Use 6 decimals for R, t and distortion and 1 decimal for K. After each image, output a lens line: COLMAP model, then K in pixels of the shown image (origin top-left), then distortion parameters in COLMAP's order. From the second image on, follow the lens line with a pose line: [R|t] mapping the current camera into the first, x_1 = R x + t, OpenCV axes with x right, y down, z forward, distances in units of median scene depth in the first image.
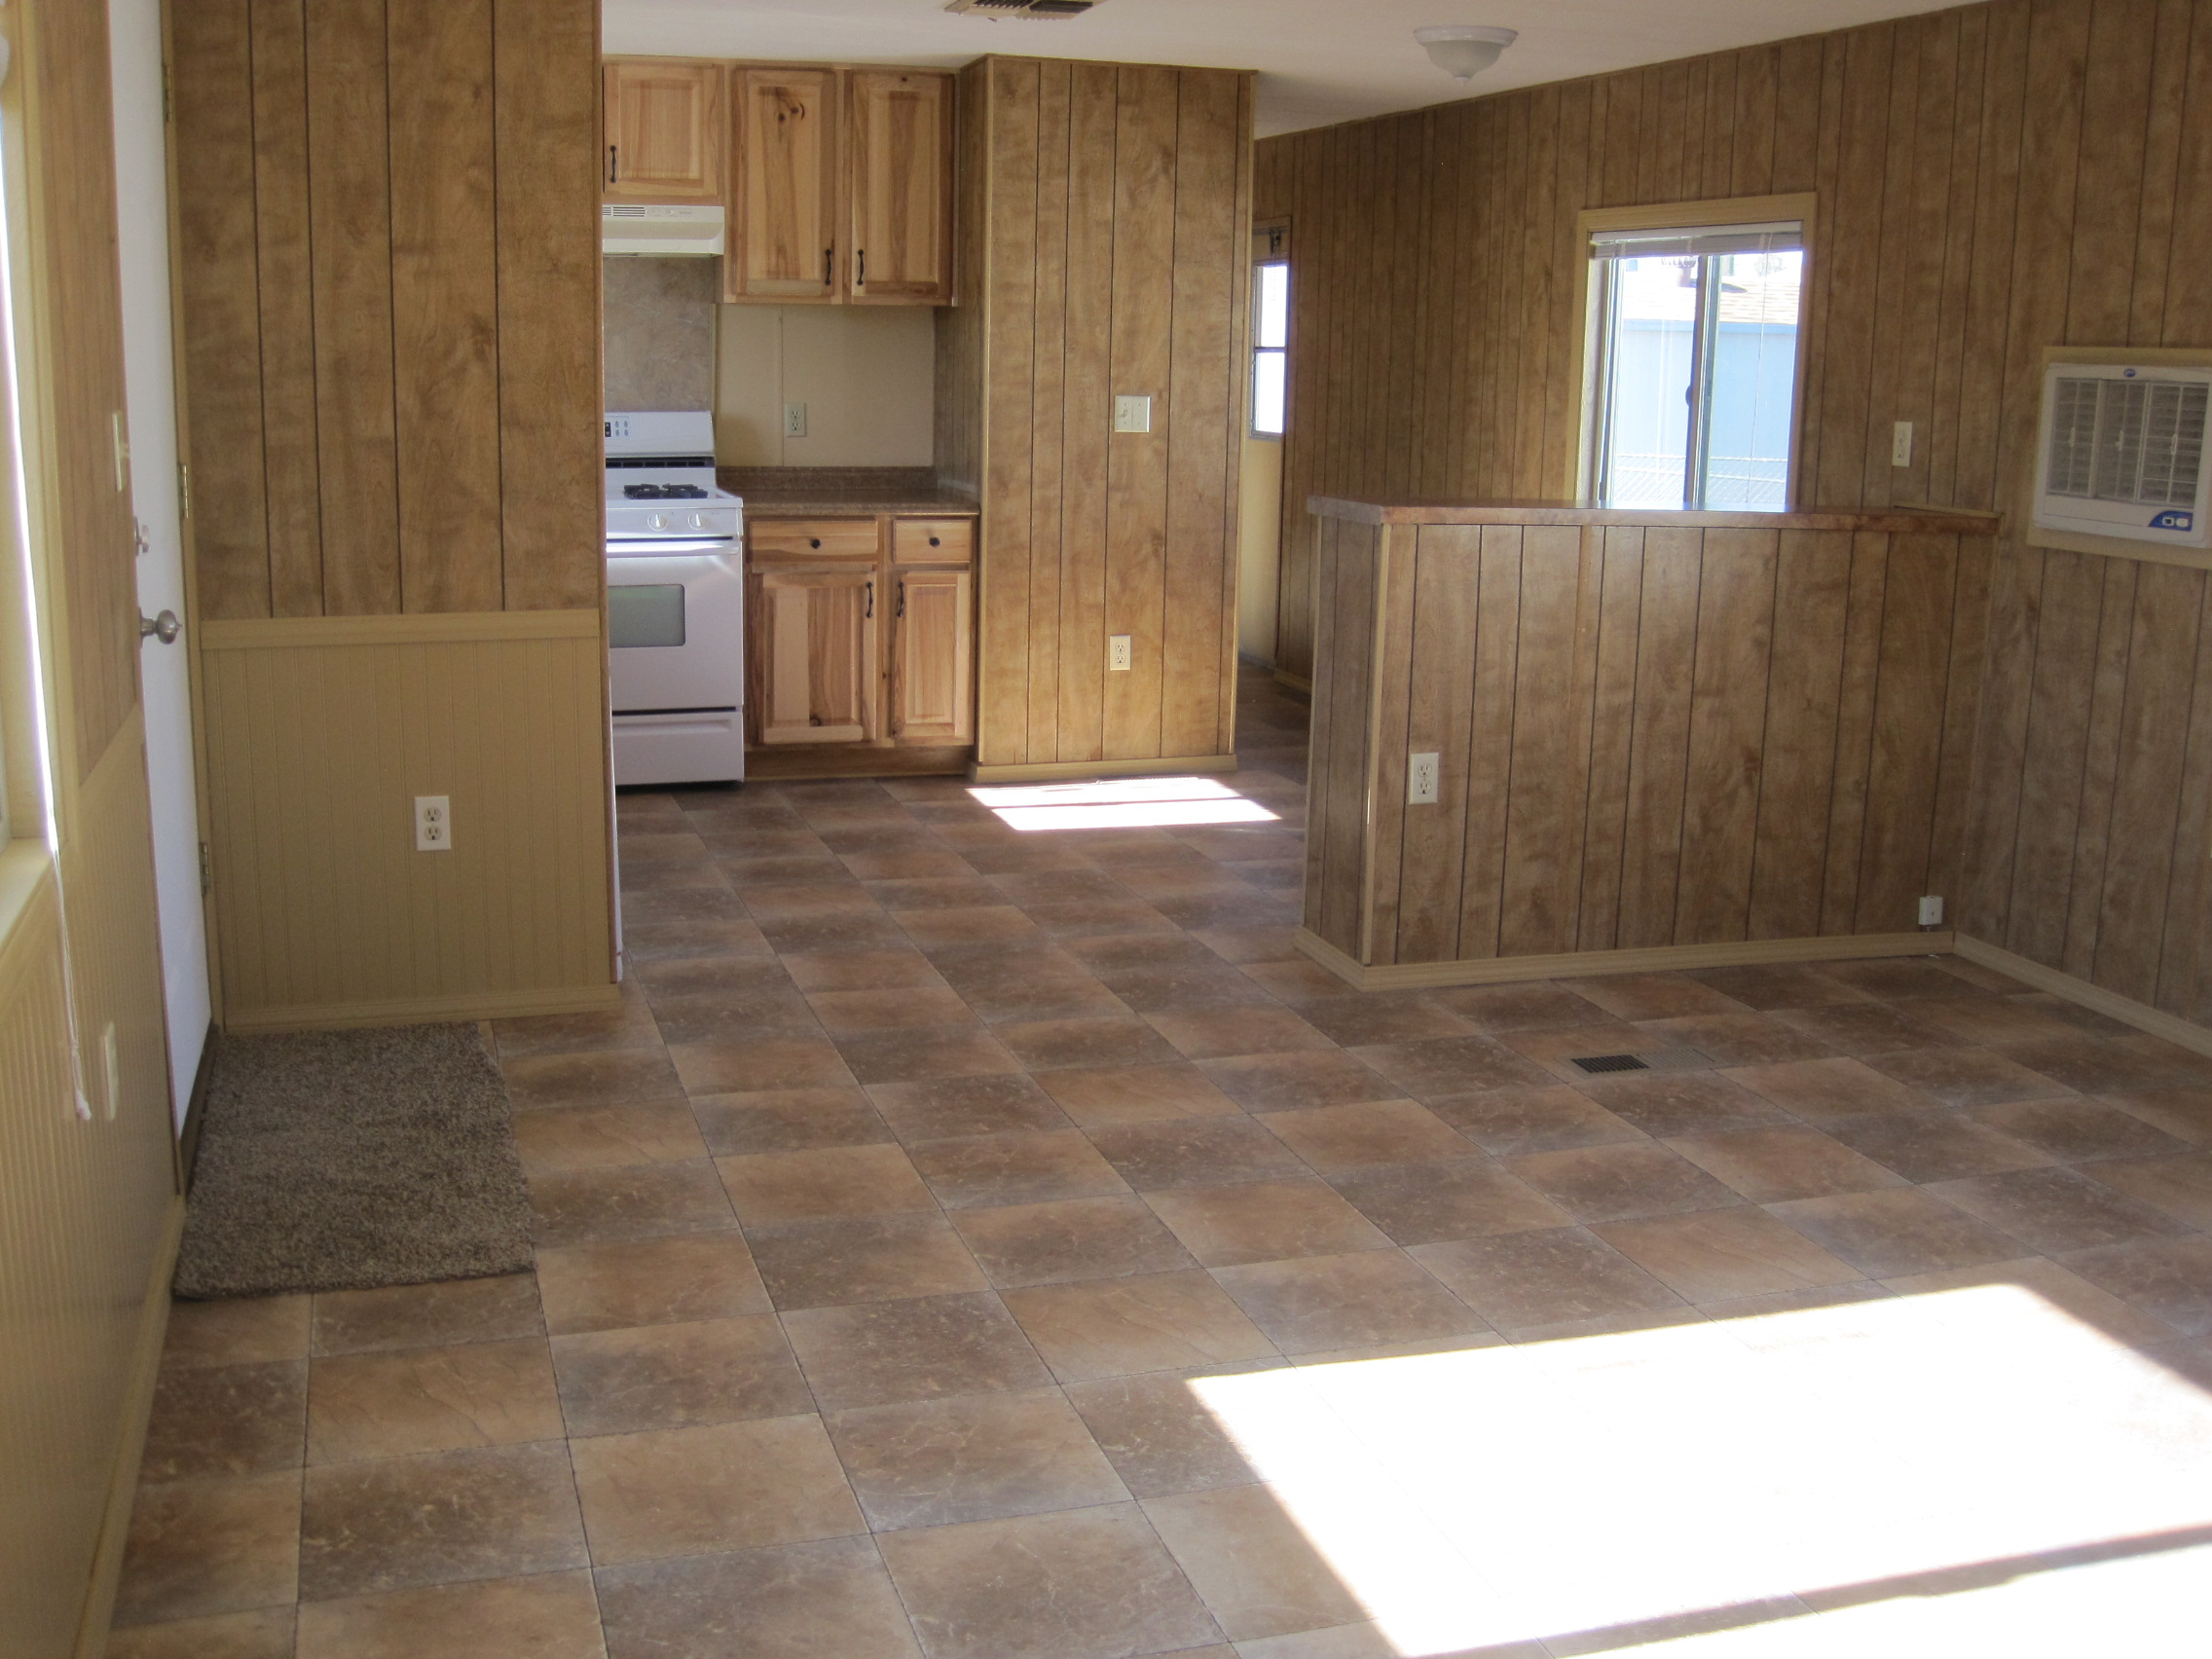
lens RADIAL K [[2217.7, 0, 1073.7], [0, 2217.7, 827.1], [0, 0, 1]] dist [-0.160634, 0.112914]
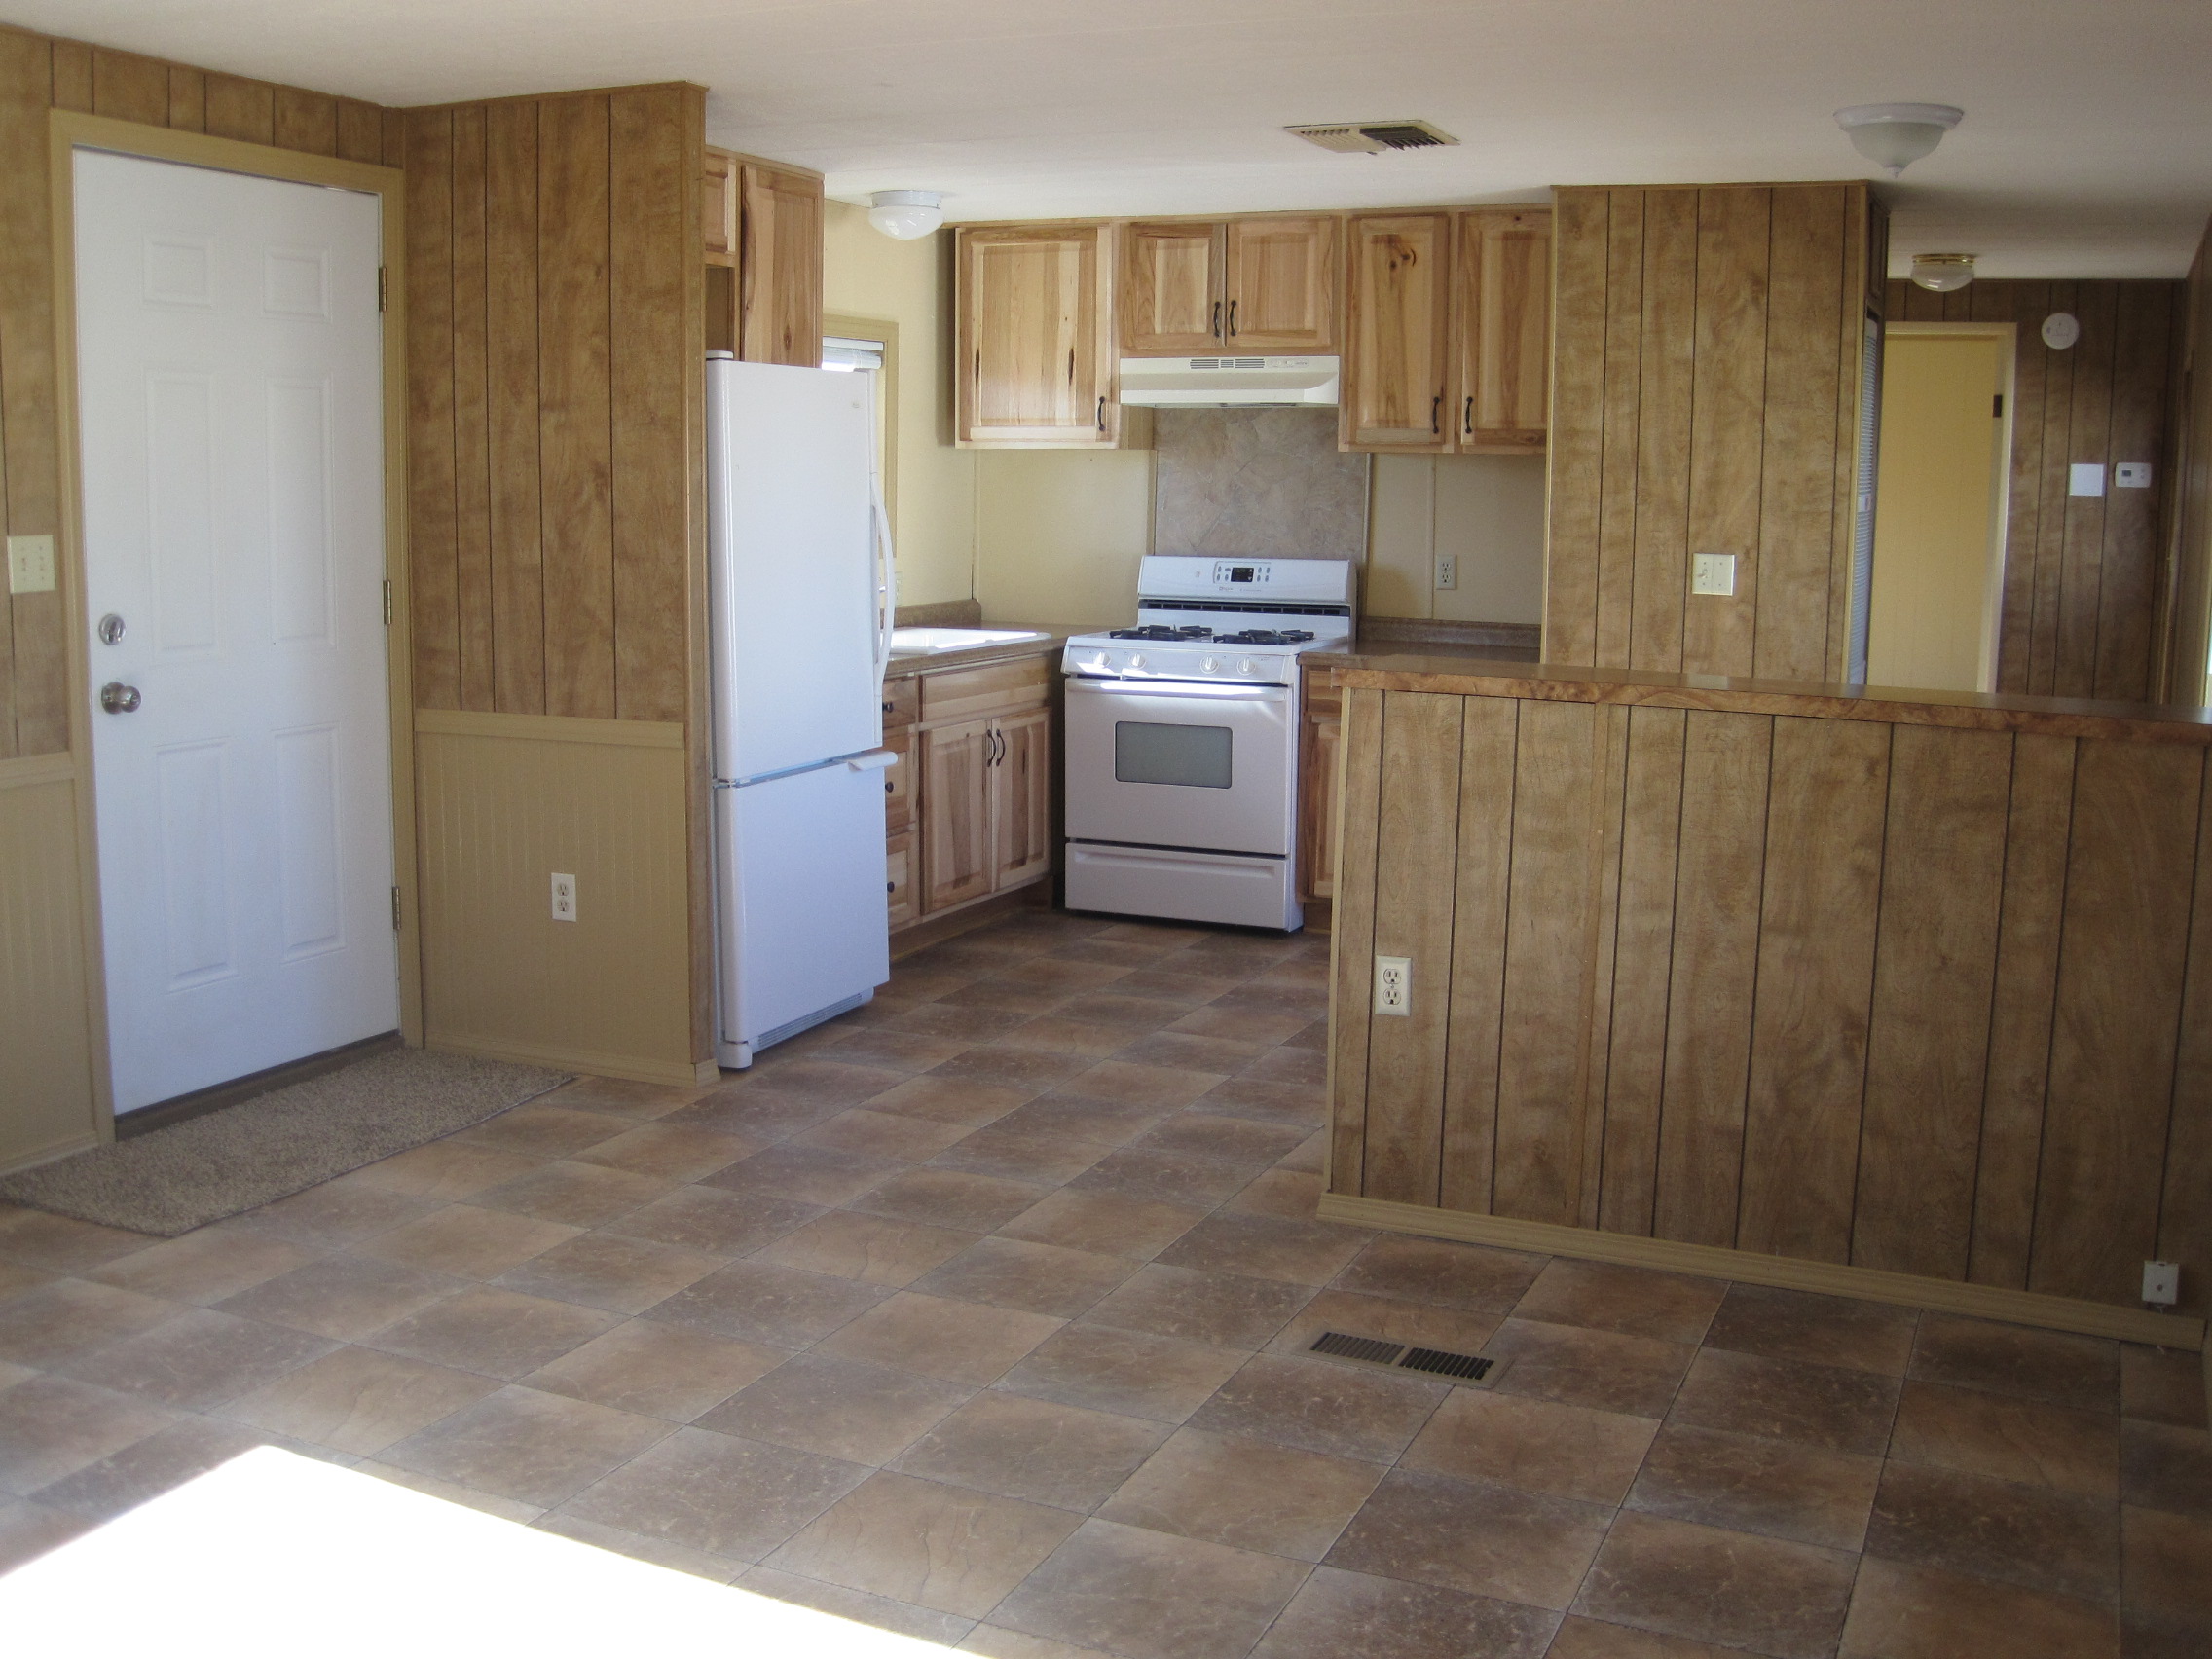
lens RADIAL K [[2217.7, 0, 1073.7], [0, 2217.7, 827.1], [0, 0, 1]] dist [-0.160634, 0.112914]
pose [[0.757331, 0.092594, -0.646433, 0.592925], [-0.138989, 0.990071, -0.021018, -0.046268], [0.638069, 0.105765, 0.762681, 0.251758]]
